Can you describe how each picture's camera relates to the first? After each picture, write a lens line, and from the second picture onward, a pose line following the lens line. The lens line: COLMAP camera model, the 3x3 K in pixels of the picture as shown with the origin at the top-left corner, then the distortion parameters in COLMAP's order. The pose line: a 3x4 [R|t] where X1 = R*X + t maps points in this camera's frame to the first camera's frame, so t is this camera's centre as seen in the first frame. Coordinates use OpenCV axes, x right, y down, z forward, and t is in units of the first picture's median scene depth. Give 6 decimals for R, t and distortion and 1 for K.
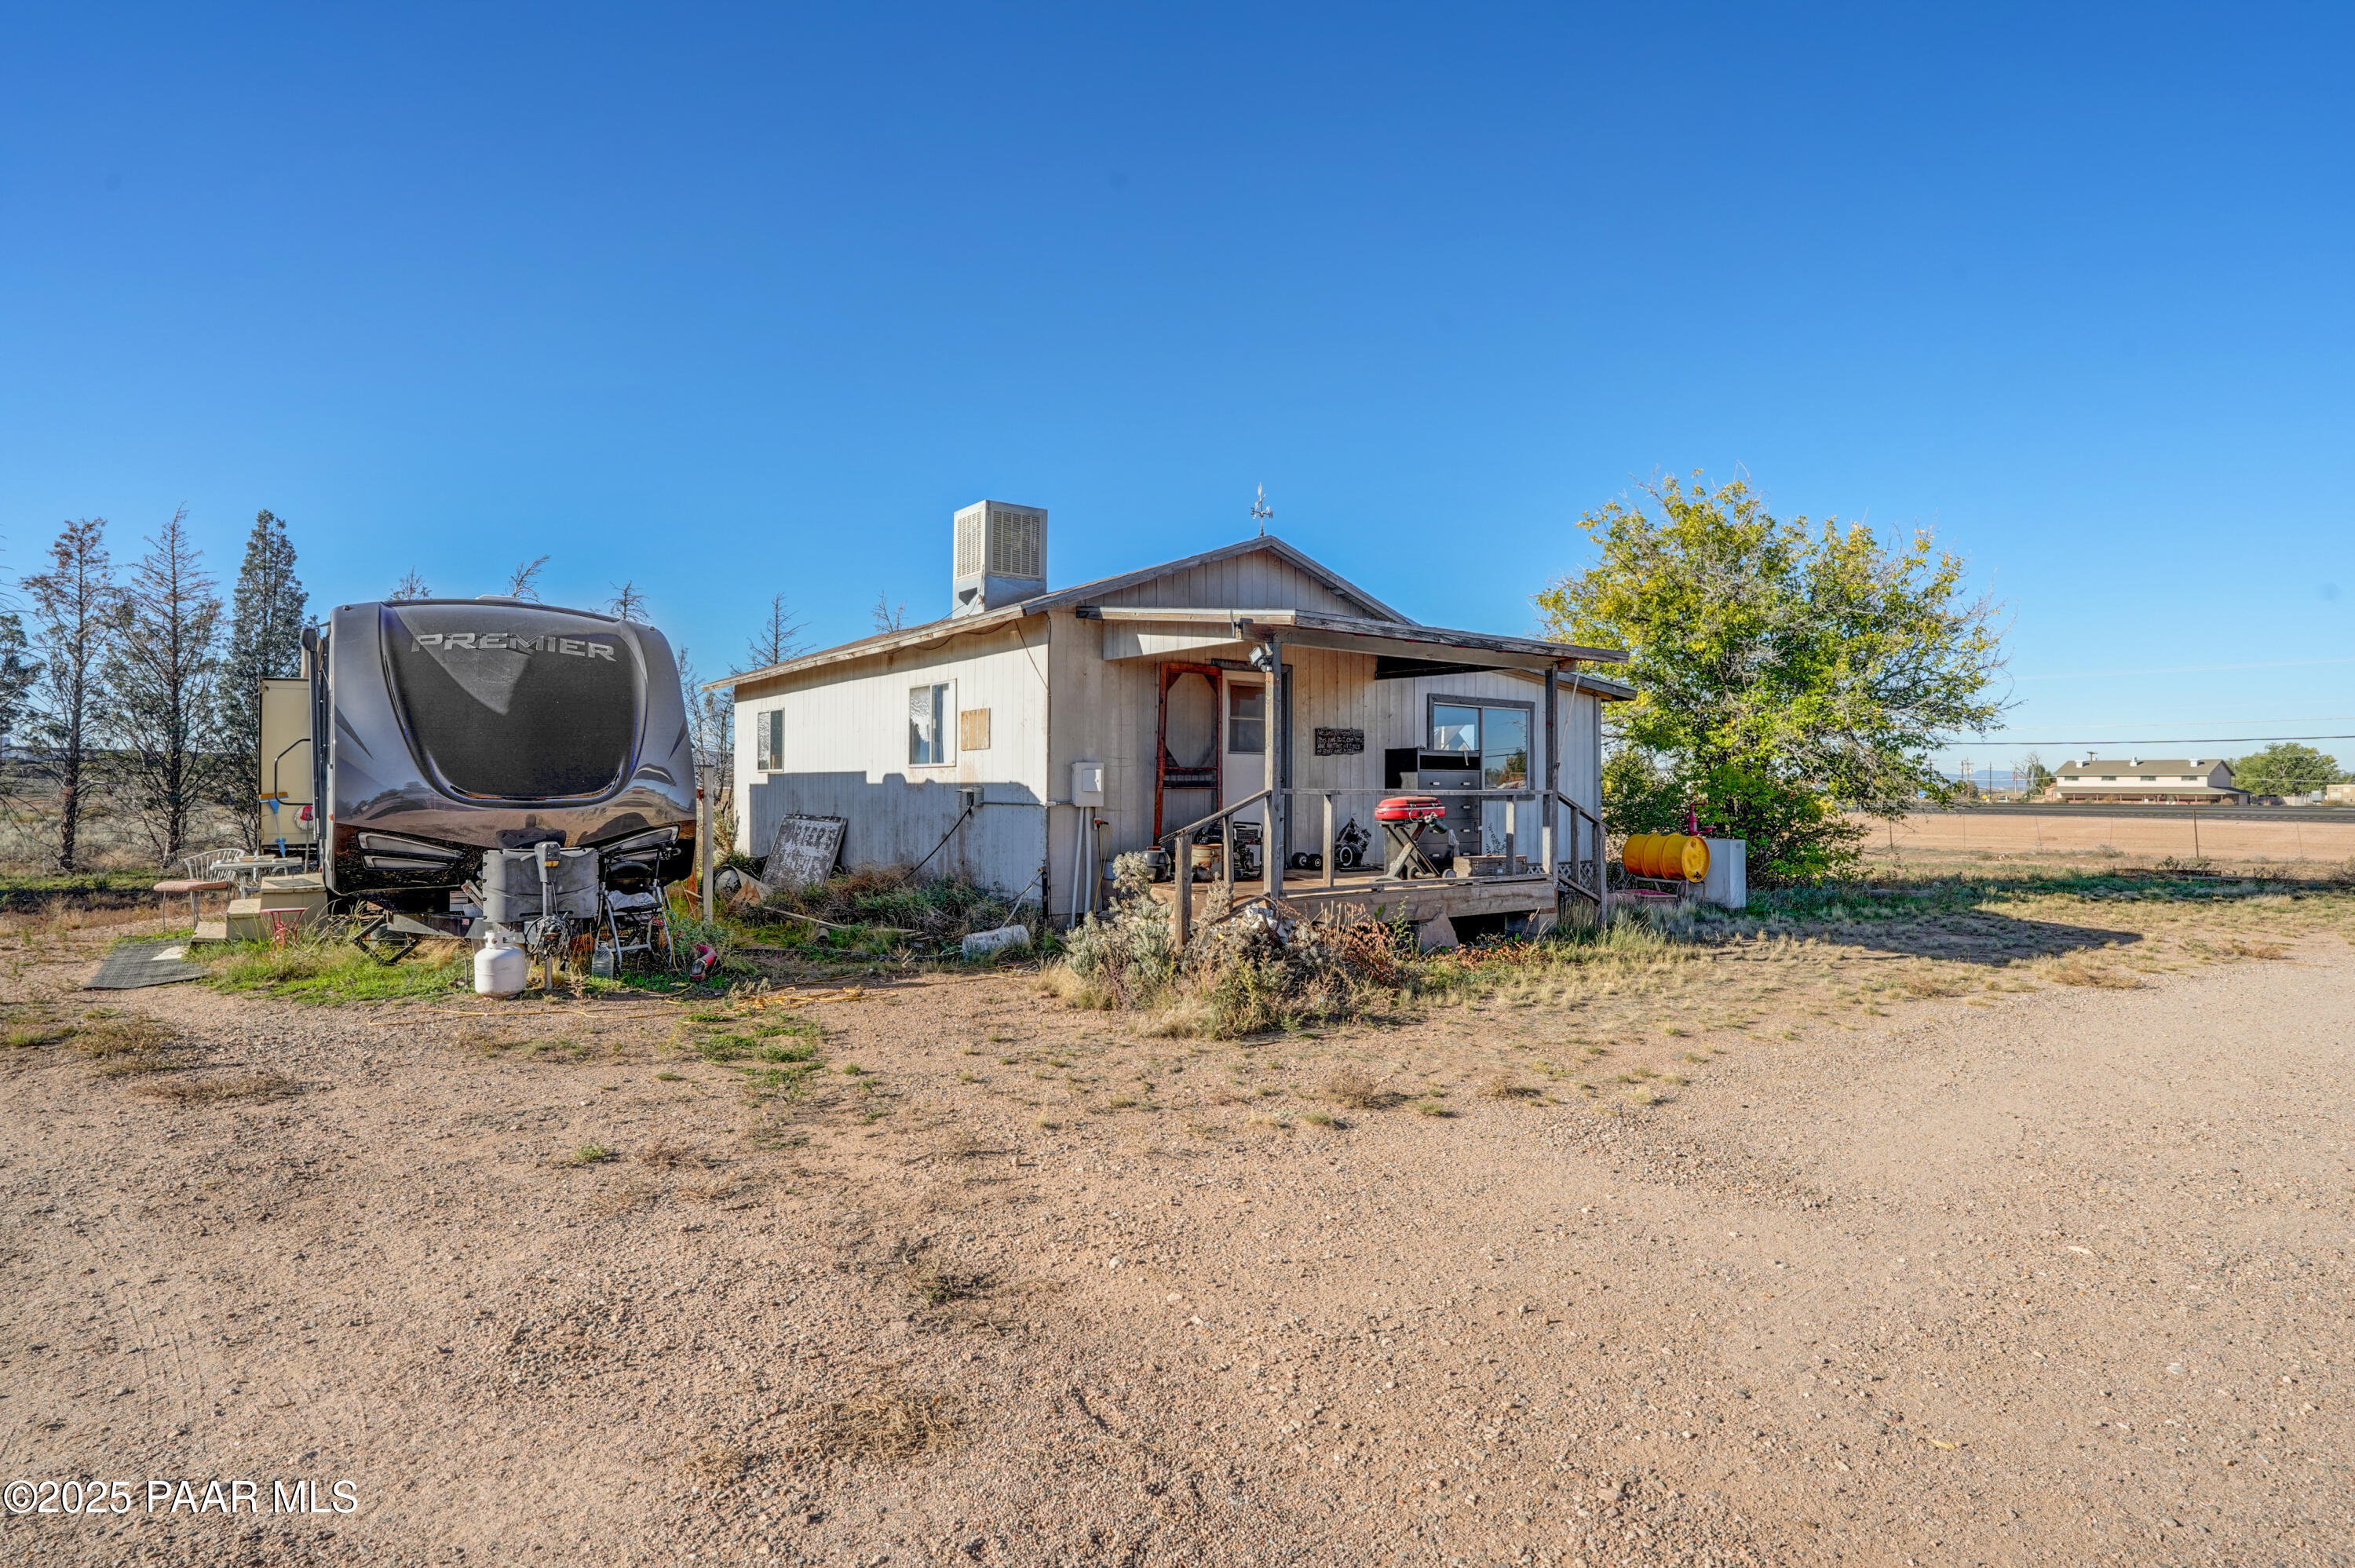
lens RADIAL K [[1207.6, 0, 1177.5], [0, 1207.6, 784.0], [0, 0, 1]] dist [-0.037104, -0.000178]
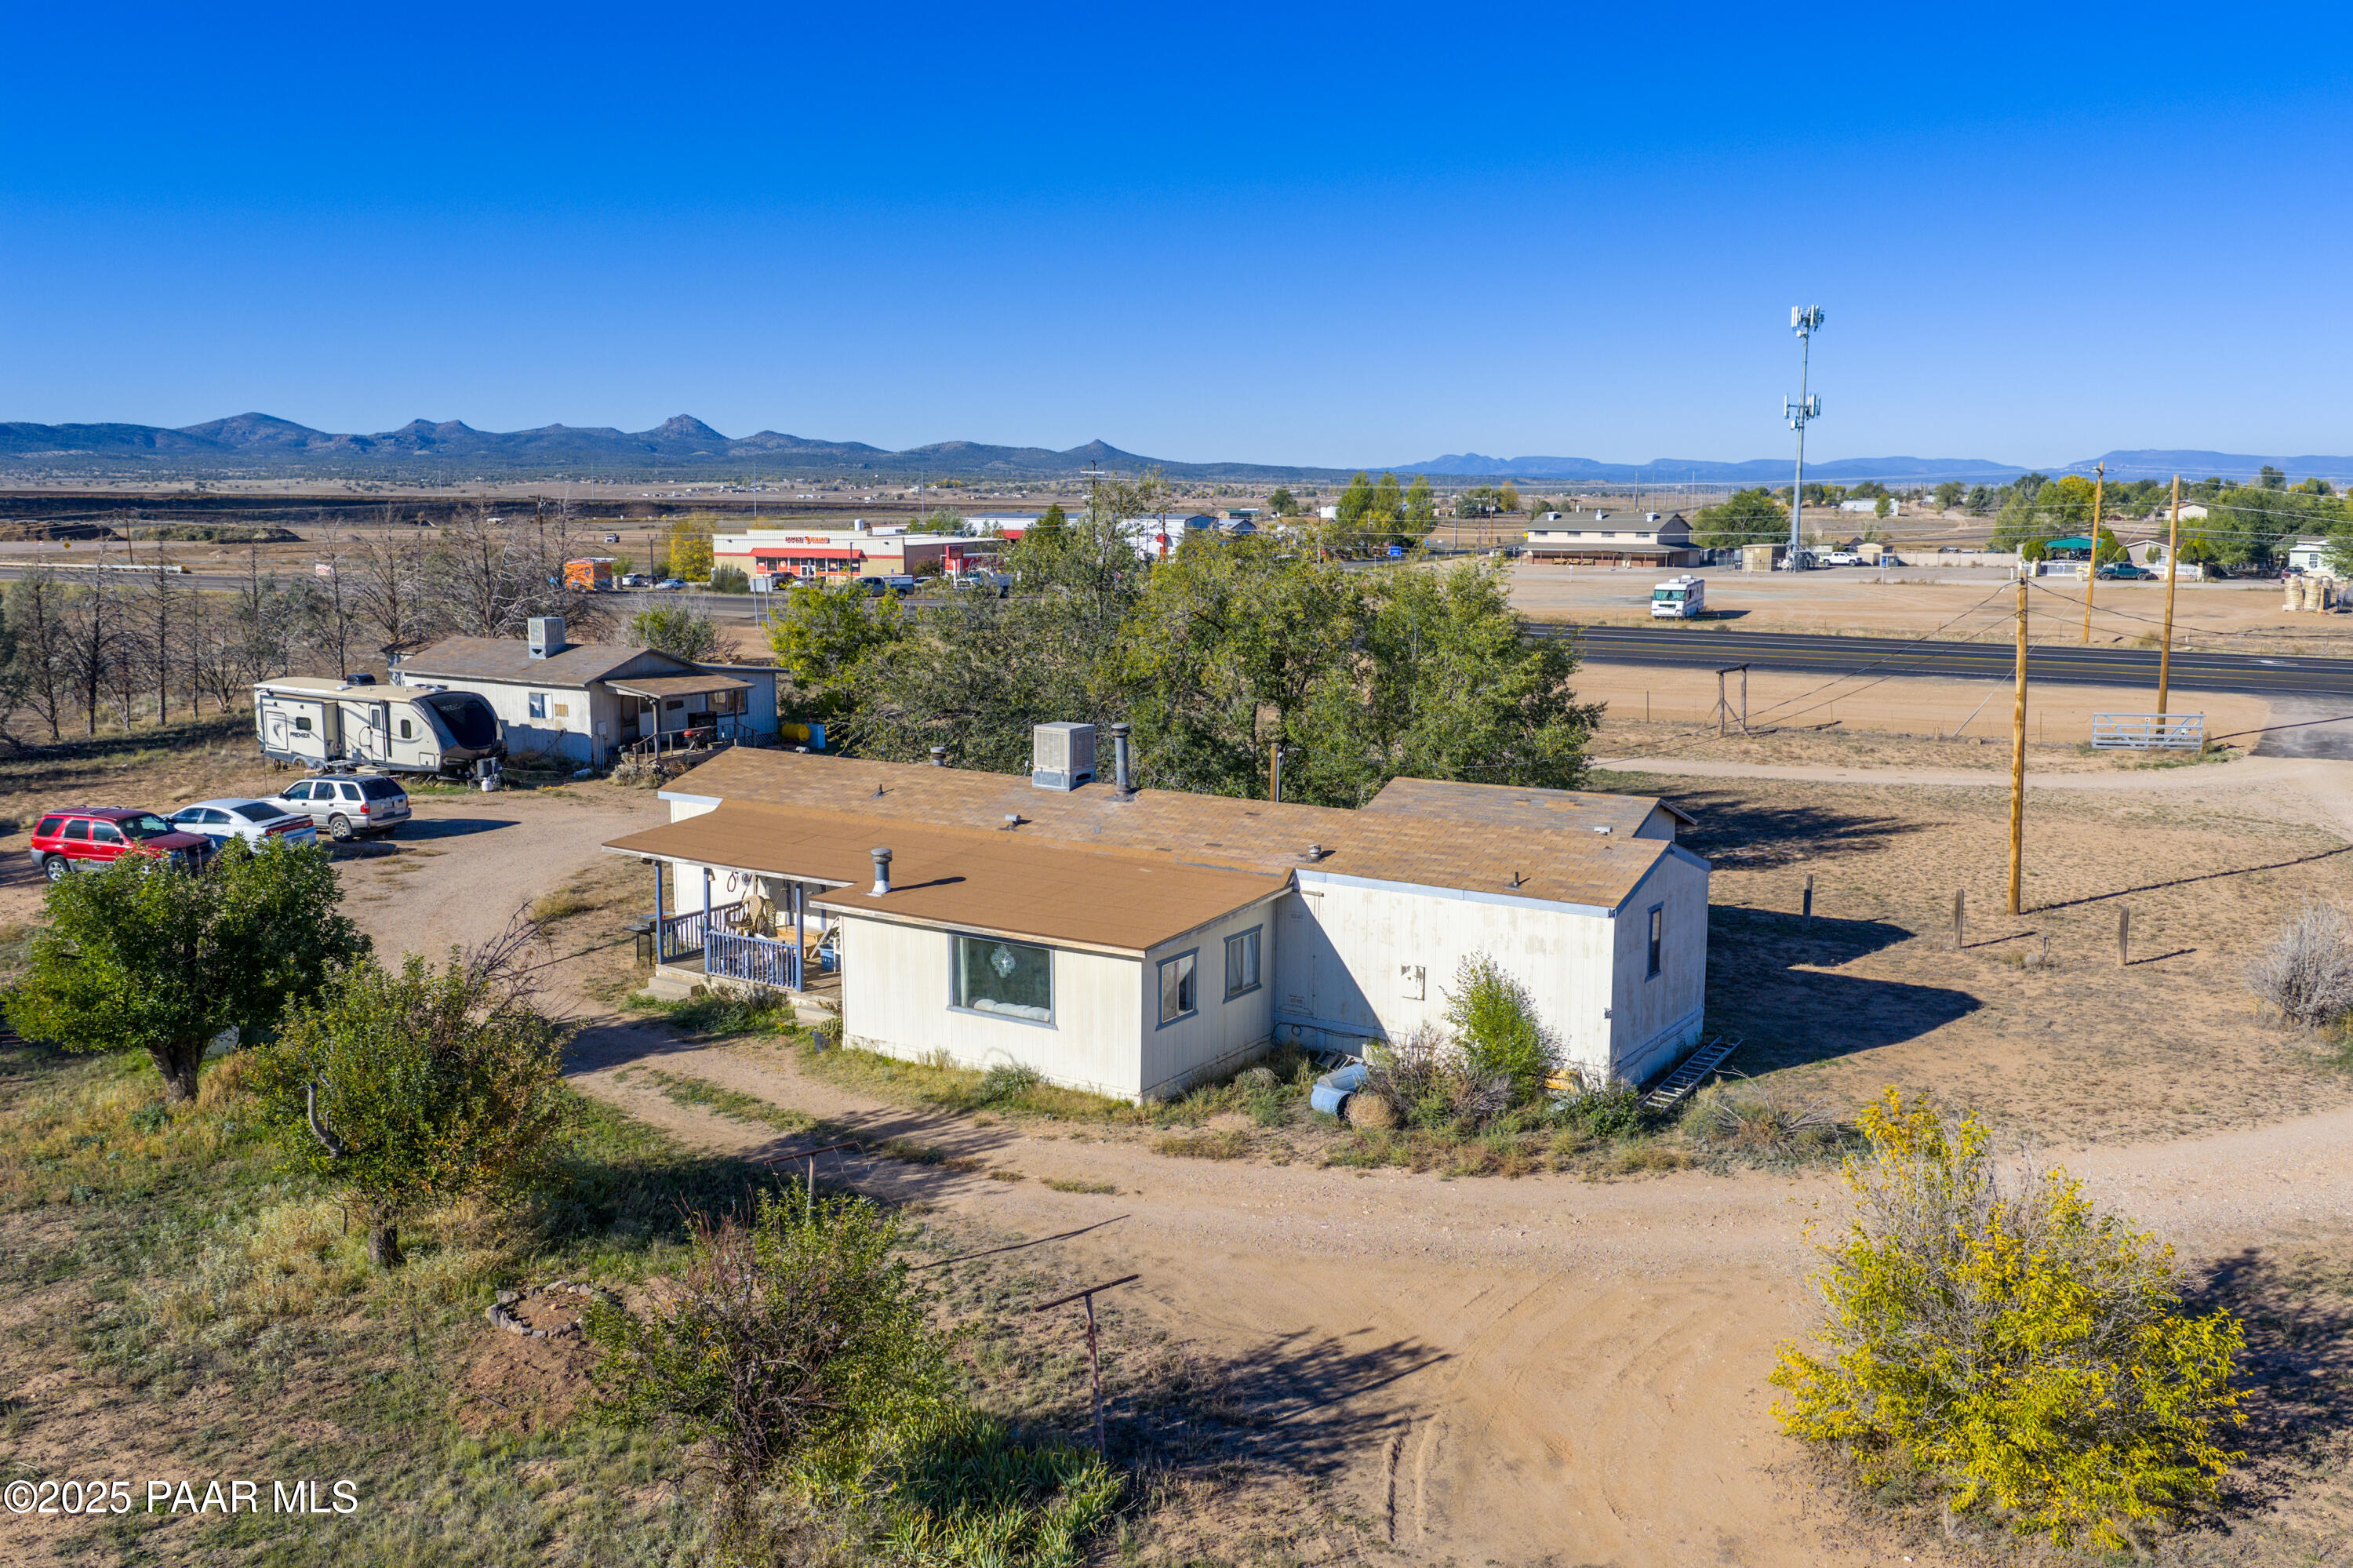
lens RADIAL K [[1943.9, 0, 1179.1], [0, 1943.9, 783.0], [0, 0, 1]] dist [0.032306, -0.066369]
pose [[0.936757, -0.058880, 0.344992, -0.485658], [0.005983, 0.988297, 0.152427, -0.728215], [-0.349930, -0.140723, 0.926146, -5.096798]]
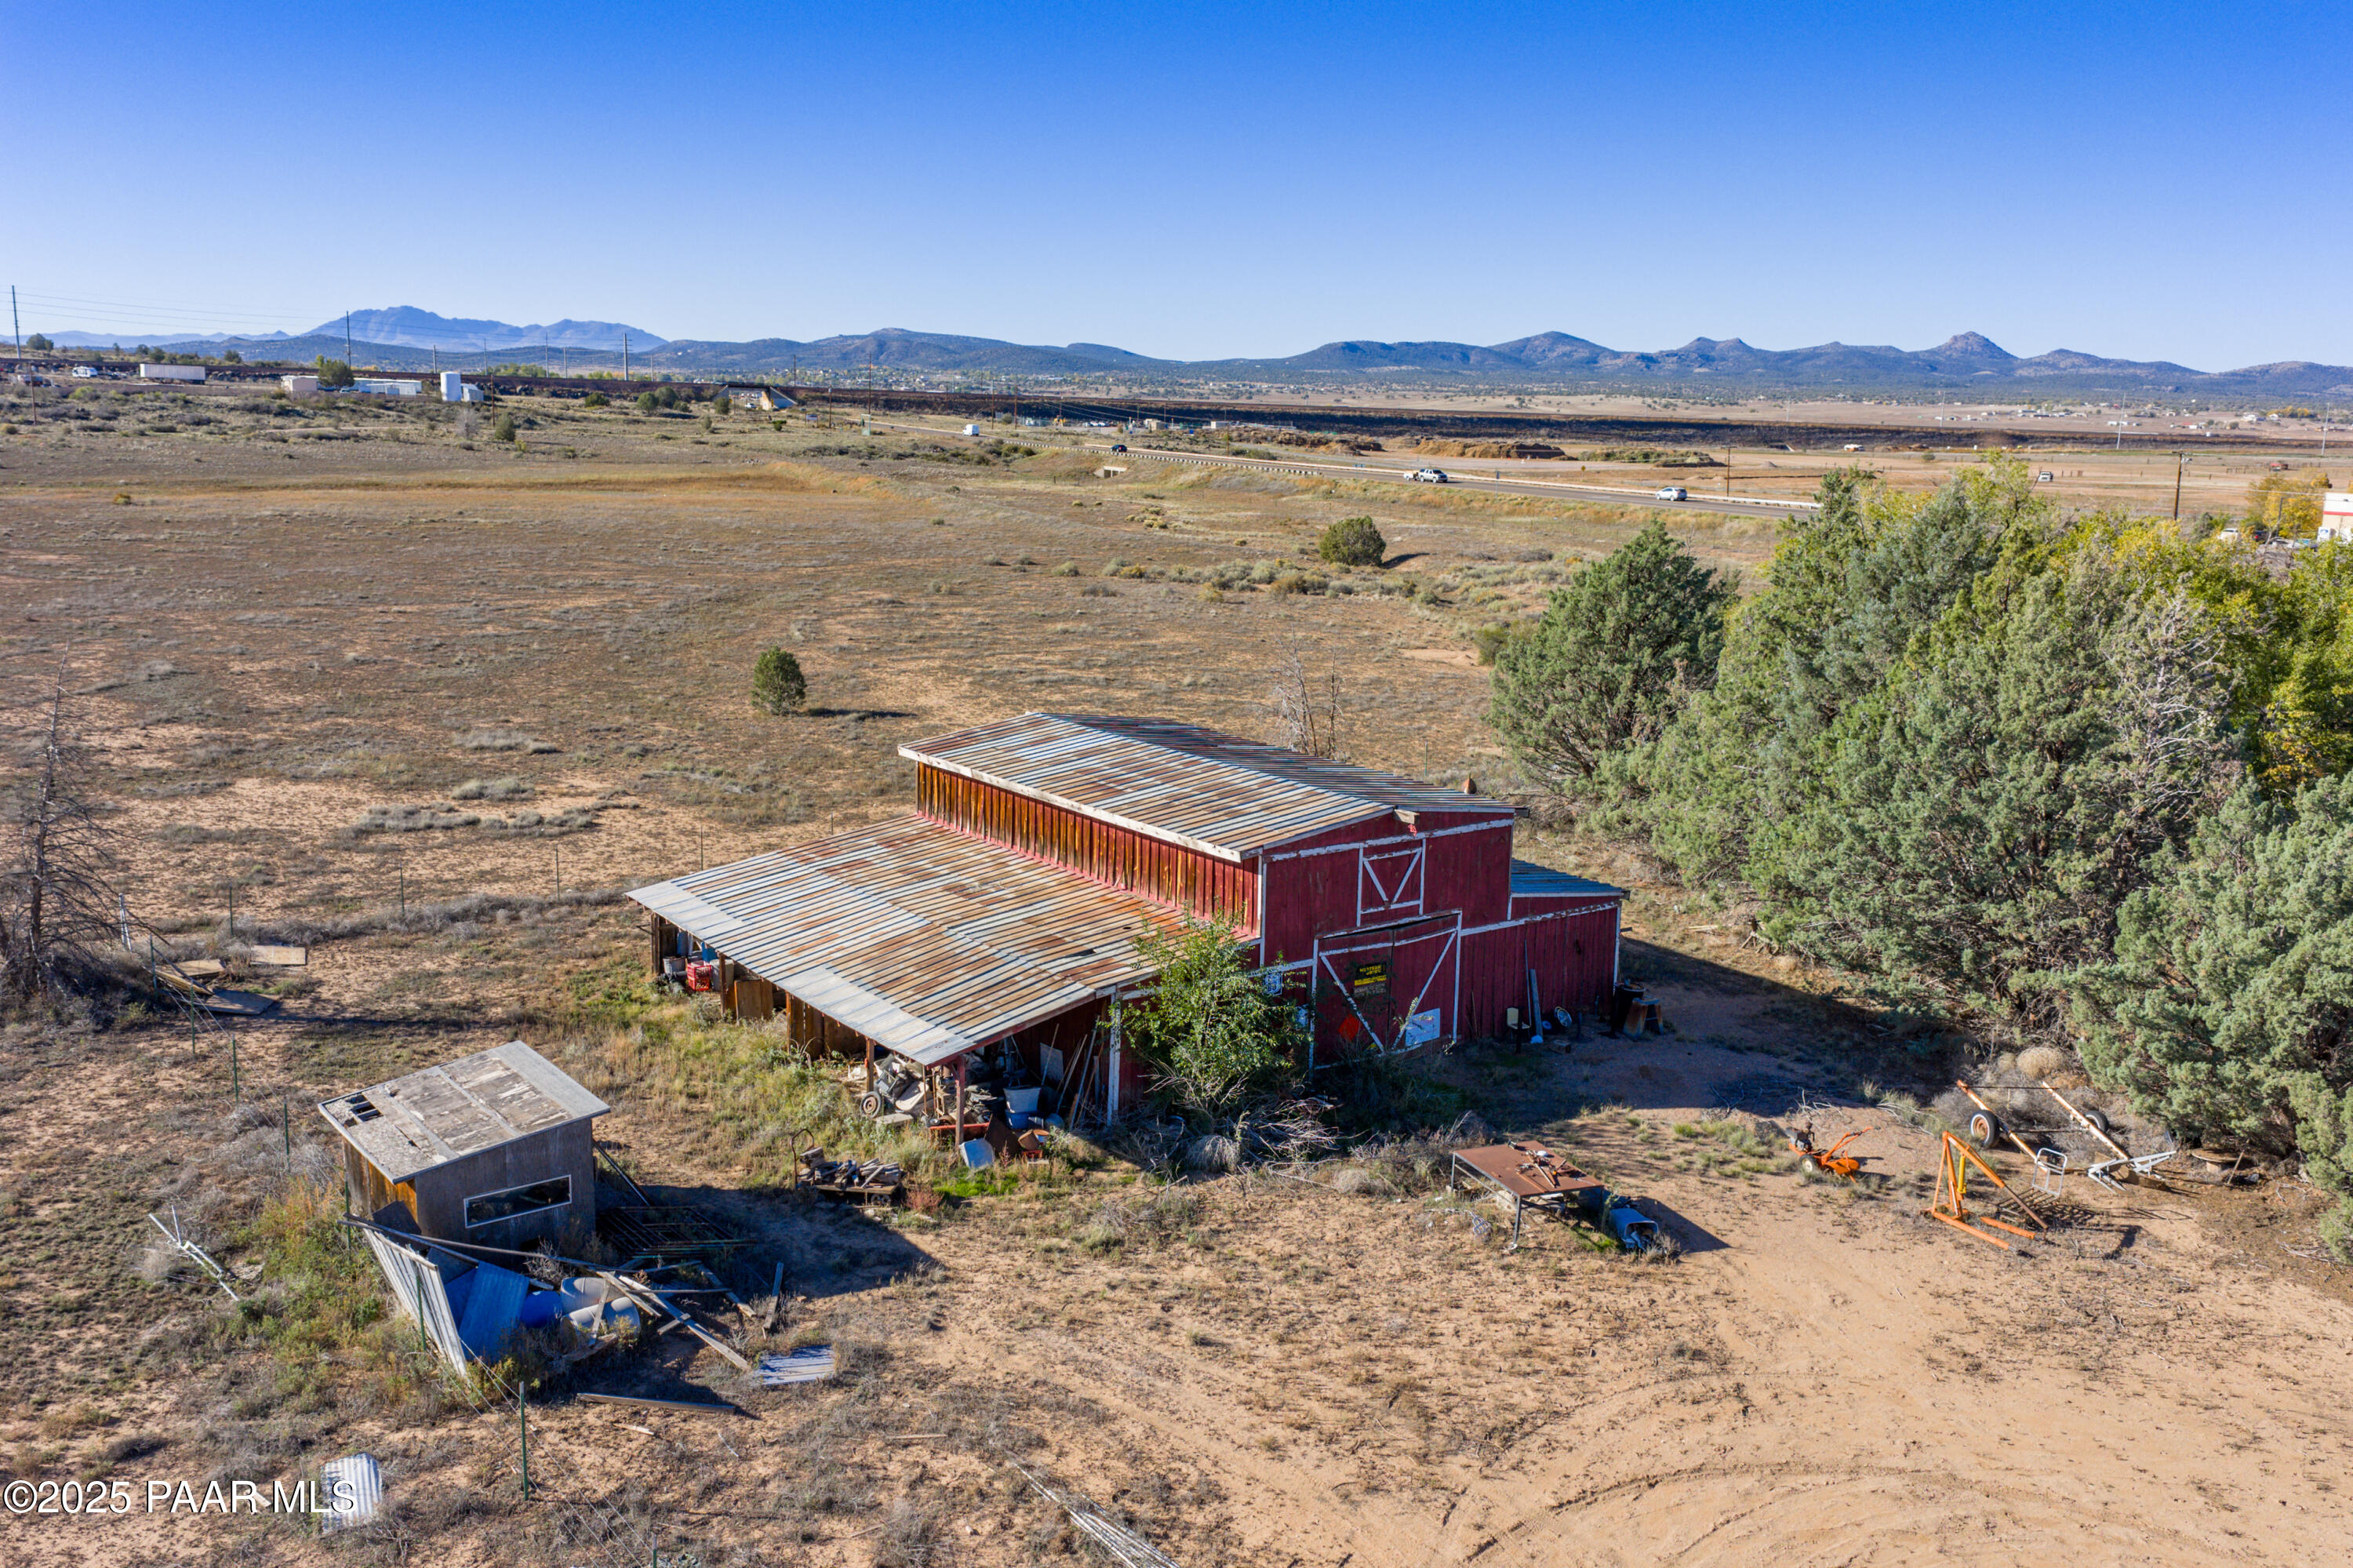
lens RADIAL K [[1943.9, 0, 1179.1], [0, 1943.9, 783.0], [0, 0, 1]] dist [0.032306, -0.066369]
pose [[0.966289, 0.062393, -0.249785, -4.105543], [-0.012994, 0.980774, 0.194716, -1.039698], [0.257131, -0.184906, 0.948522, -6.636499]]
